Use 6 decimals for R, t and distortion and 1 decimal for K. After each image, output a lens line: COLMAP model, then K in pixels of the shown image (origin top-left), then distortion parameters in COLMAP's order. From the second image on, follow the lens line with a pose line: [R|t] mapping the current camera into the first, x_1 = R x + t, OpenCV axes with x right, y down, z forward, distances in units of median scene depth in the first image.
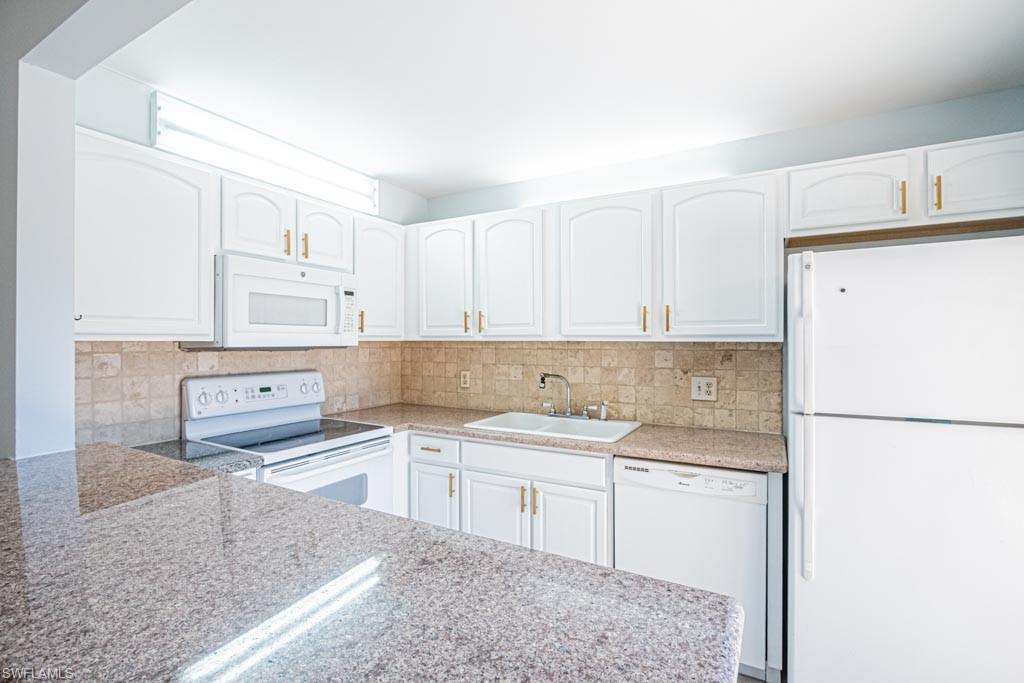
lens RADIAL K [[470.5, 0, 505.2], [0, 470.5, 340.5], [0, 0, 1]] dist [-0.018374, 0.002188]
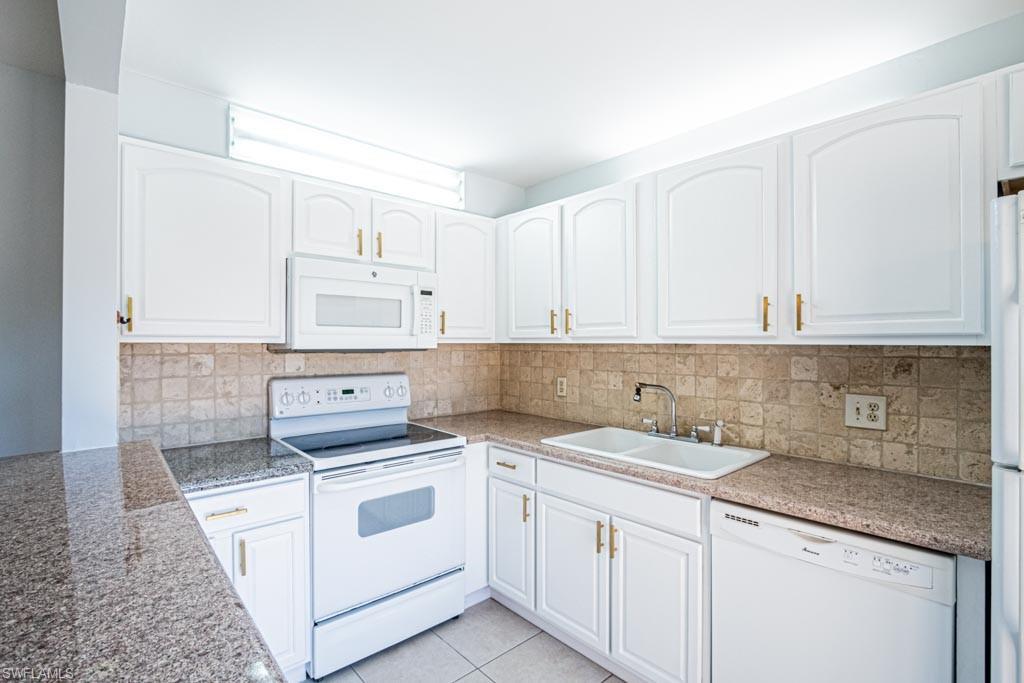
lens RADIAL K [[470.5, 0, 514.0], [0, 470.5, 343.2], [0, 0, 1]] dist [-0.018374, 0.002188]
pose [[0.947297, 0.001398, -0.320352, 0.156341], [-0.001635, 0.999999, -0.000471, 0.001072], [0.320351, 0.000970, 0.947298, 0.176506]]
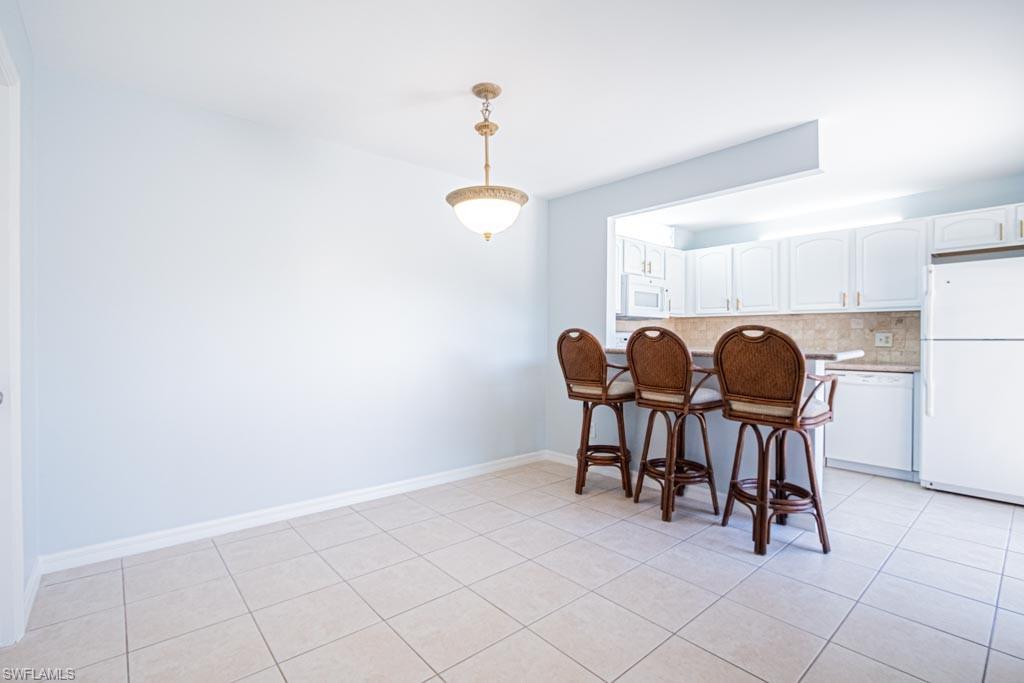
lens RADIAL K [[470.5, 0, 511.9], [0, 470.5, 338.8], [0, 0, 1]] dist [-0.018374, 0.002188]
pose [[0.941755, 0.005521, -0.336254, -0.311209], [-0.004922, 0.999984, 0.002635, 0.107383], [0.336264, -0.000827, 0.941767, -1.150903]]
